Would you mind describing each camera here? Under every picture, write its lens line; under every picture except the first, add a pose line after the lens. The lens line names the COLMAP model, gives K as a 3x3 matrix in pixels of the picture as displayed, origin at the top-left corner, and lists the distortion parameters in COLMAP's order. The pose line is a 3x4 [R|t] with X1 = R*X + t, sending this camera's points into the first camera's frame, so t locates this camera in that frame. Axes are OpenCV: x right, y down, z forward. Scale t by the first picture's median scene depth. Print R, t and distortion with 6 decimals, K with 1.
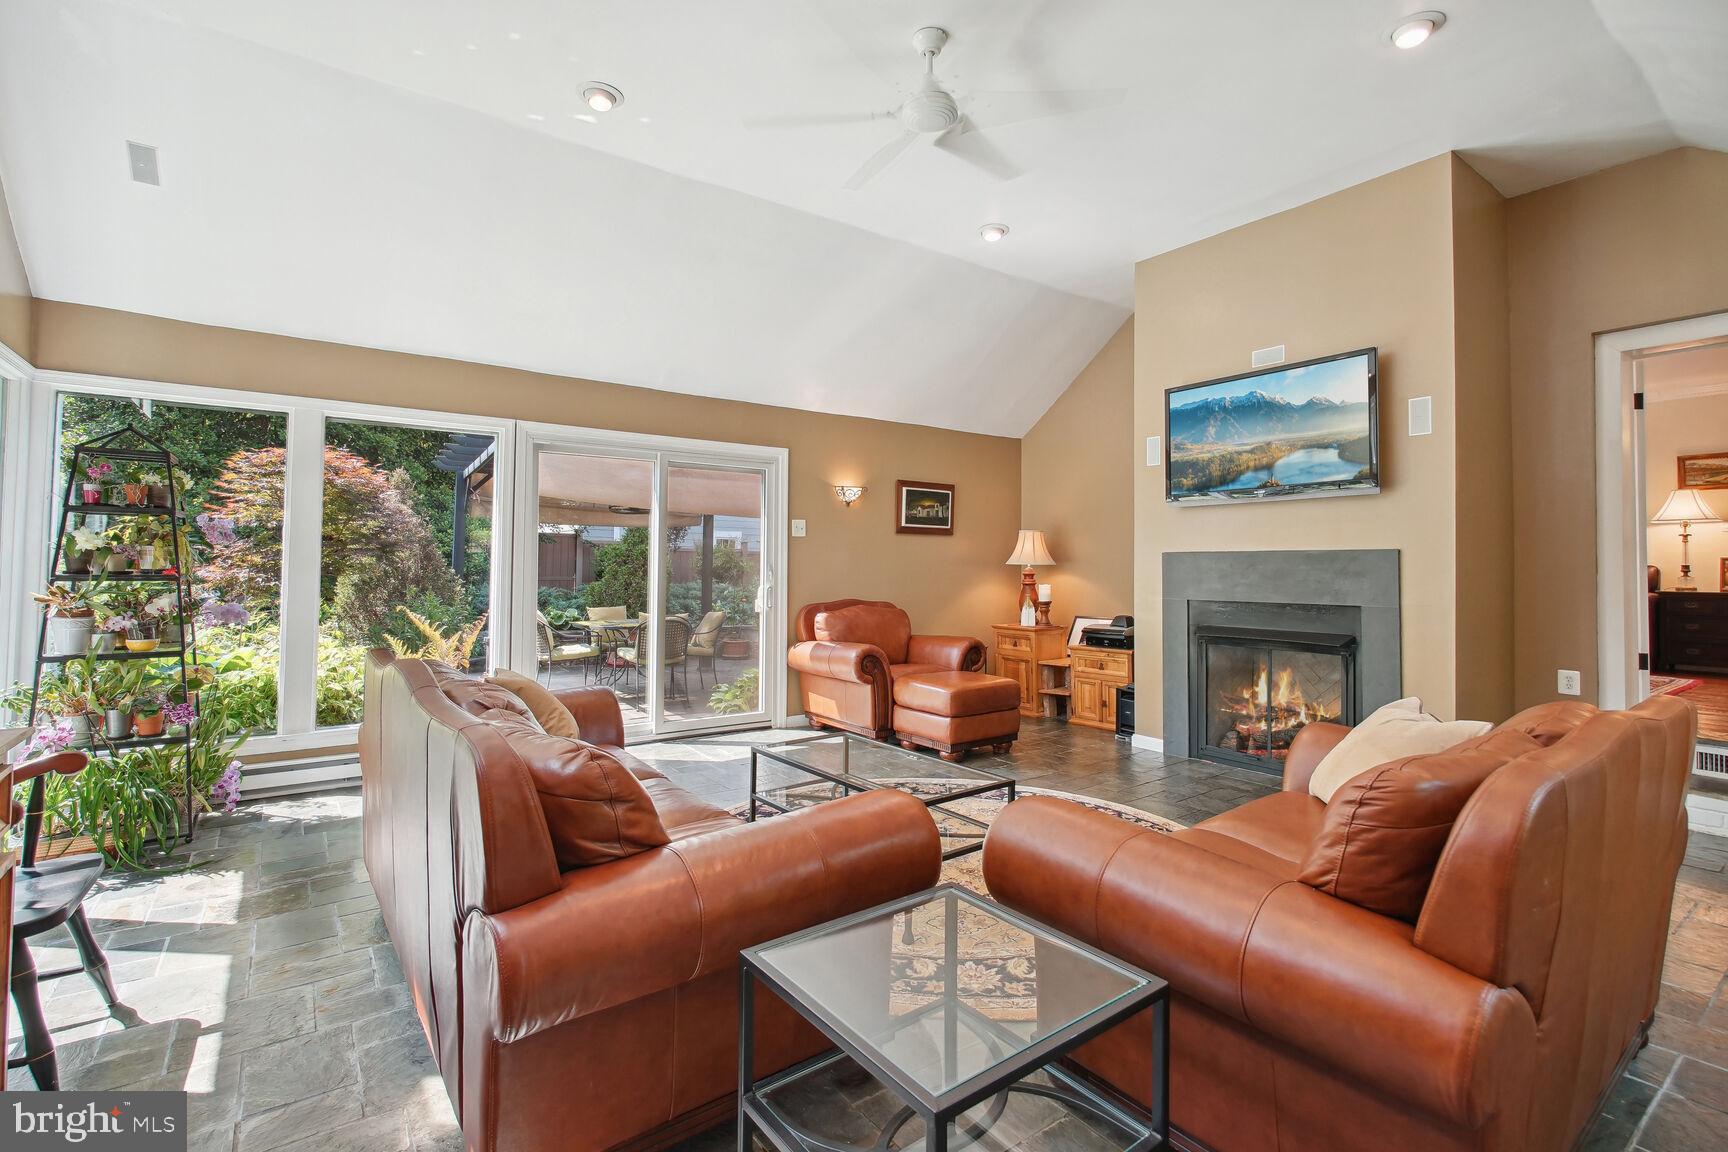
lens RADIAL K [[782.0, 0, 863.7], [0, 782.0, 542.7], [0, 0, 1]] dist [-0.001739, 0.002990]
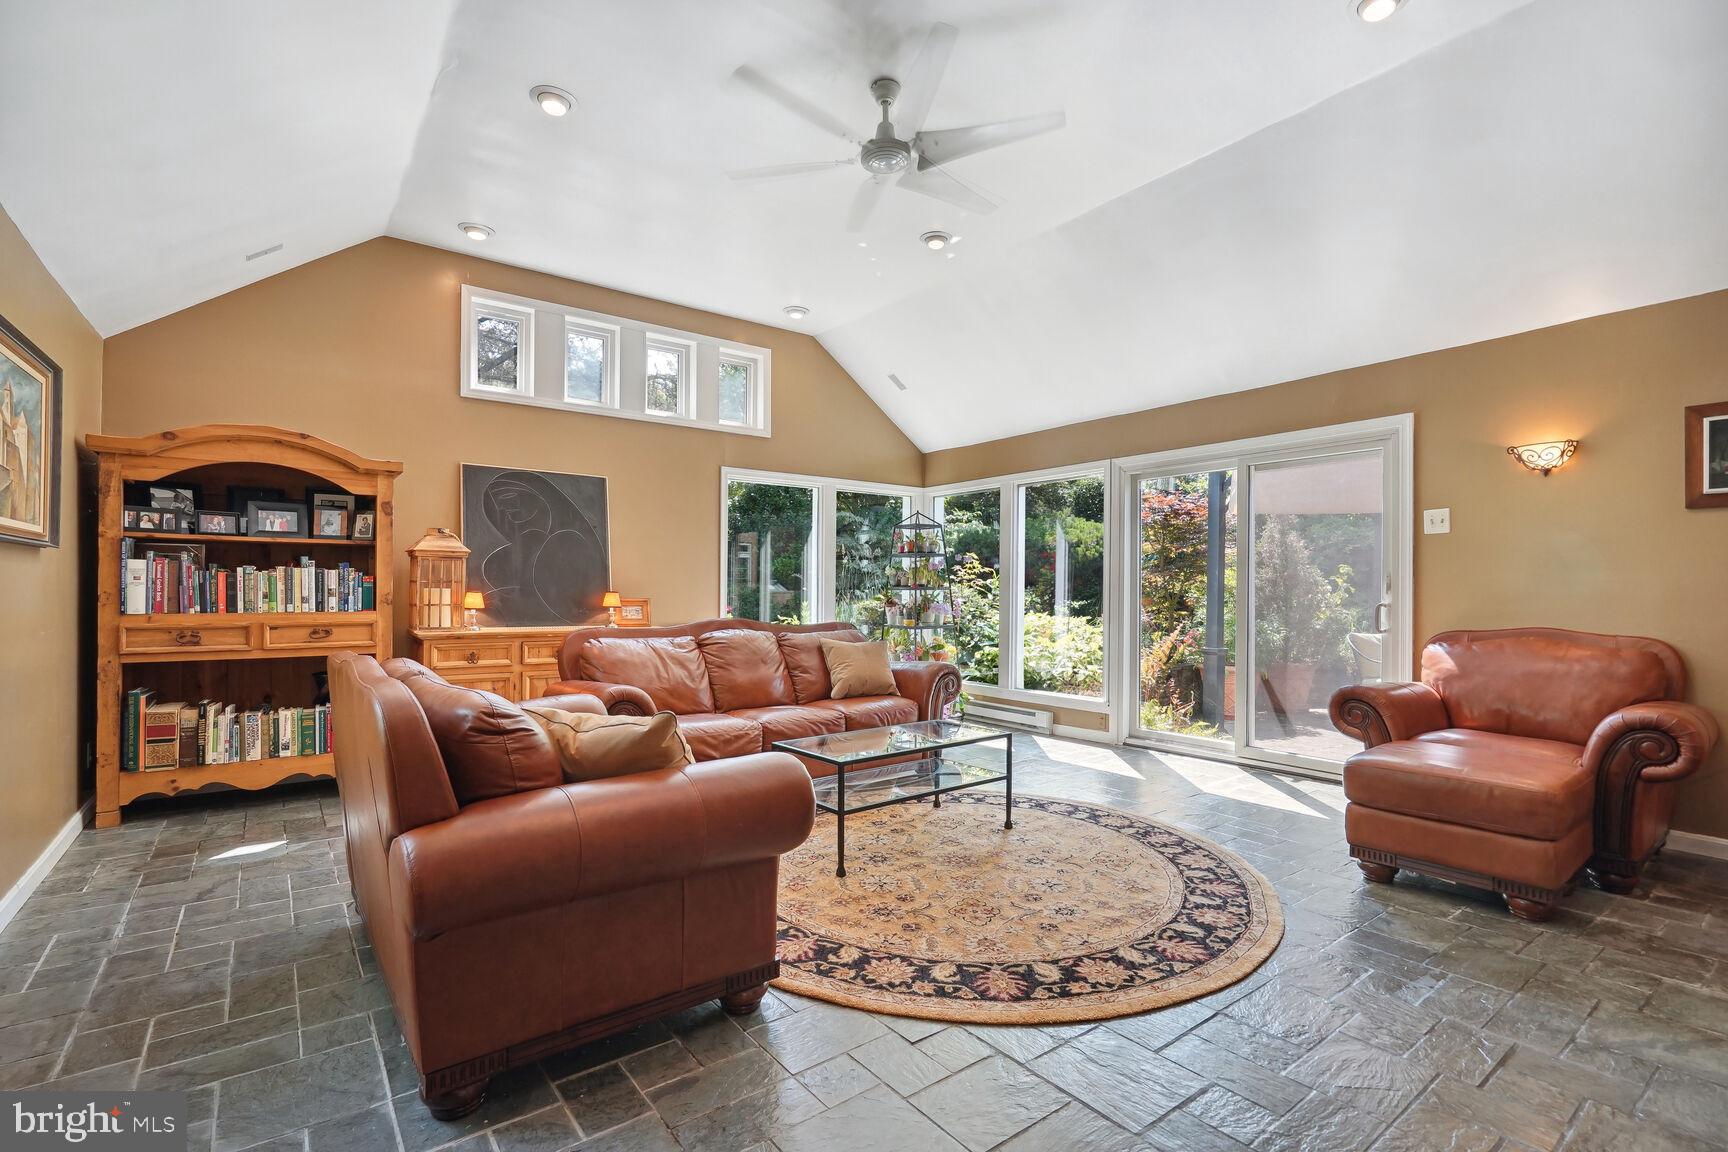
lens RADIAL K [[782.0, 0, 866.7], [0, 782.0, 579.0], [0, 0, 1]] dist [-0.001739, 0.002990]
pose [[0.027792, -0.021371, -0.999385, 0.600643], [0.024497, 0.999486, -0.020692, 0.034838], [0.999314, -0.023907, 0.028301, 0.473070]]
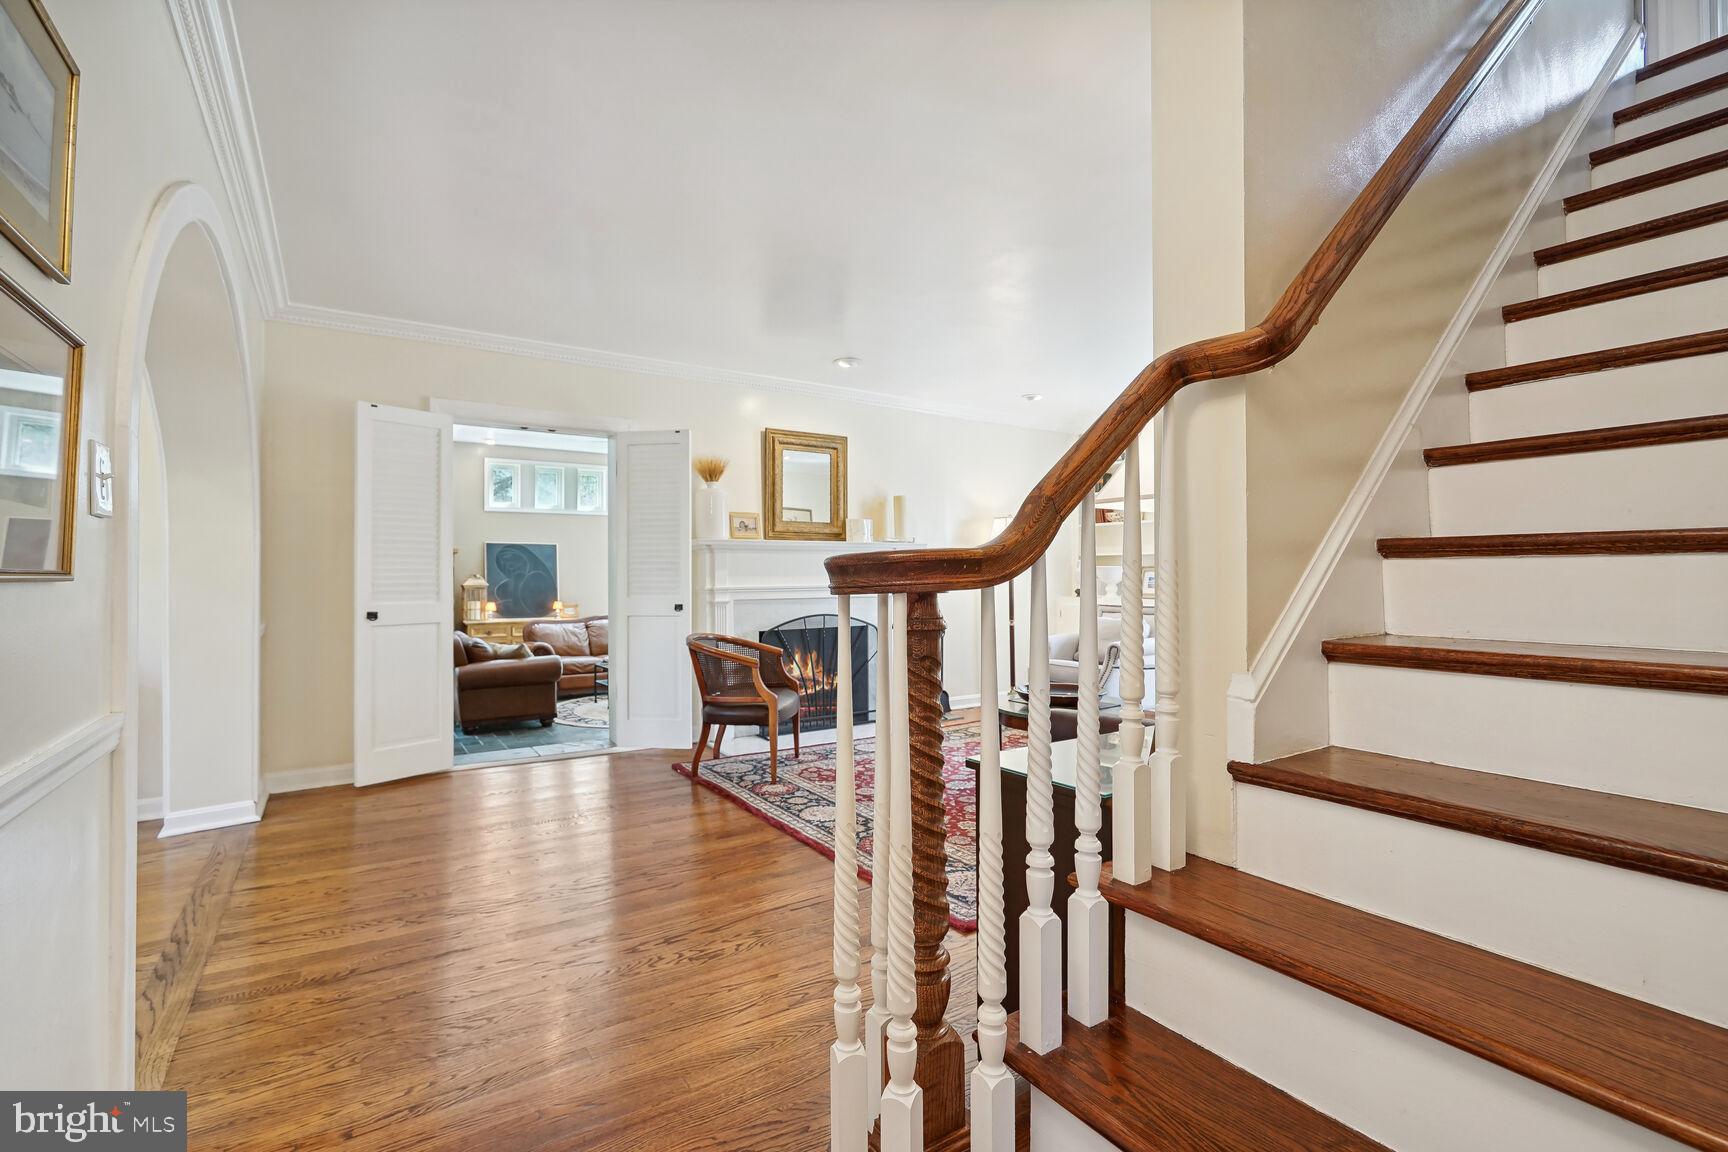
lens RADIAL K [[782.0, 0, 865.2], [0, 782.0, 573.3], [0, 0, 1]] dist [-0.001739, 0.002990]
pose [[-0.037798, -0.009358, -0.999242, 1.617934], [0.033624, 0.999378, -0.010631, -0.002697], [0.998720, -0.034000, -0.037460, 1.063719]]
